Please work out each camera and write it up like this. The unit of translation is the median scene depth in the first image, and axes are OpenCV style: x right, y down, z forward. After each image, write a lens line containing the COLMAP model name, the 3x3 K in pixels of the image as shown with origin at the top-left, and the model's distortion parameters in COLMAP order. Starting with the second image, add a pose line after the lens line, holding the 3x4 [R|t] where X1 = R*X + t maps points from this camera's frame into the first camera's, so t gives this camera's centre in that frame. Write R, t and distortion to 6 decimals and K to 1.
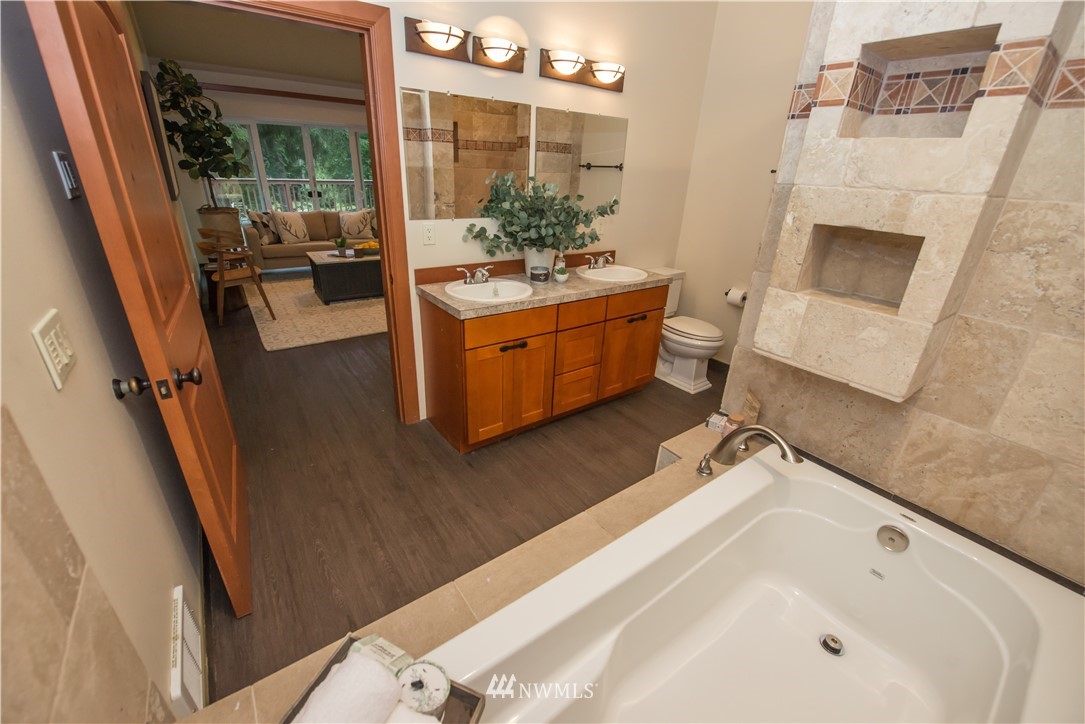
lens RADIAL K [[429.7, 0, 536.3], [0, 429.7, 362.8], [0, 0, 1]] dist [-0.021943, -0.000573]
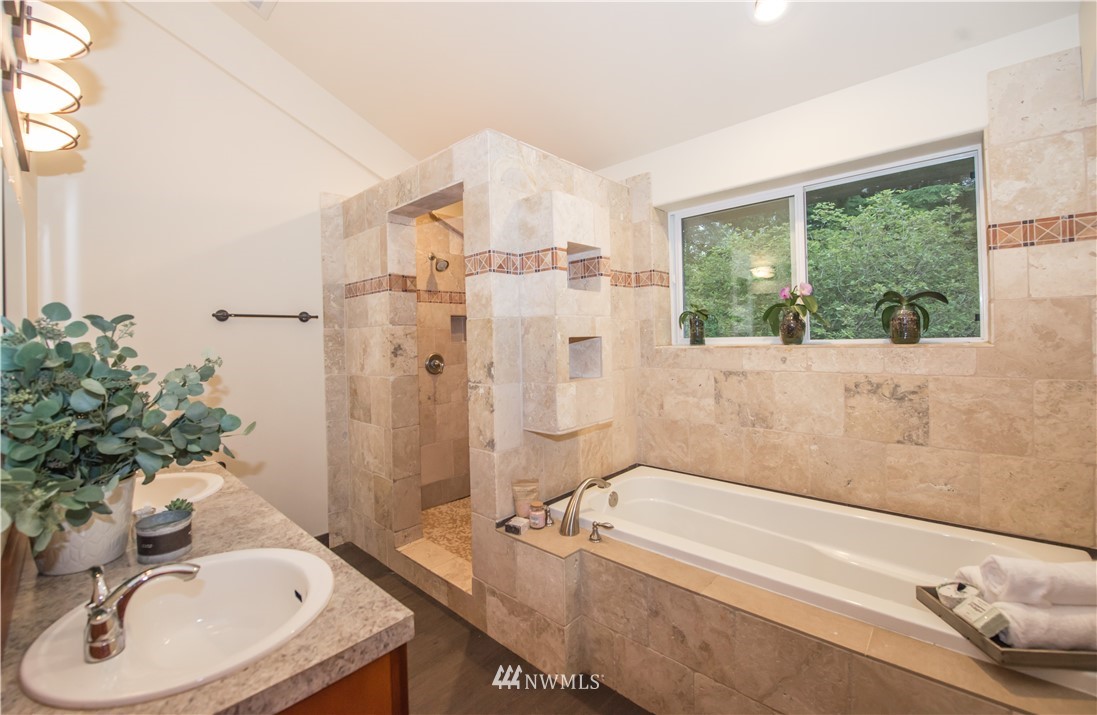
lens RADIAL K [[447.5, 0, 524.3], [0, 447.5, 338.3], [0, 0, 1]] dist [-0.000694, -0.000019]
pose [[-0.170124, -0.032012, 0.984903, -0.872249], [0.415084, 0.904150, 0.101085, -0.514354], [-0.893736, 0.426014, -0.140530, 1.267963]]
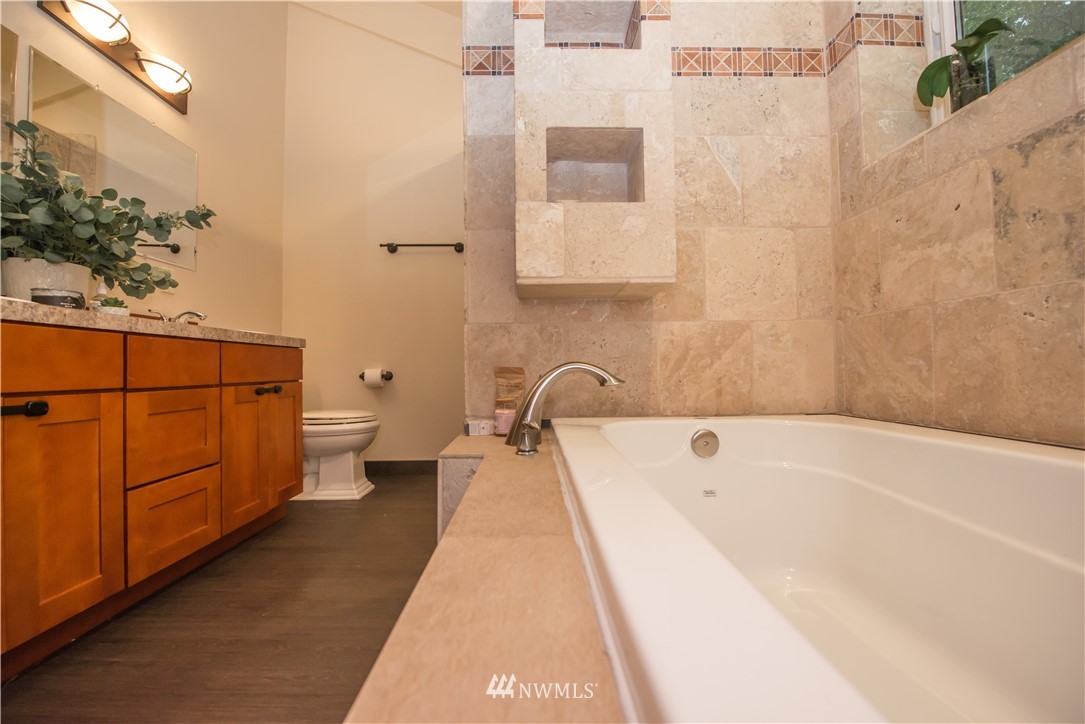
lens RADIAL K [[429.7, 0, 536.3], [0, 429.7, 362.8], [0, 0, 1]] dist [-0.021943, -0.000573]
pose [[0.572596, -0.031170, 0.819245, -0.138828], [0.361737, 0.906351, -0.218345, 0.316353], [-0.735718, 0.421375, 0.530248, 0.674864]]
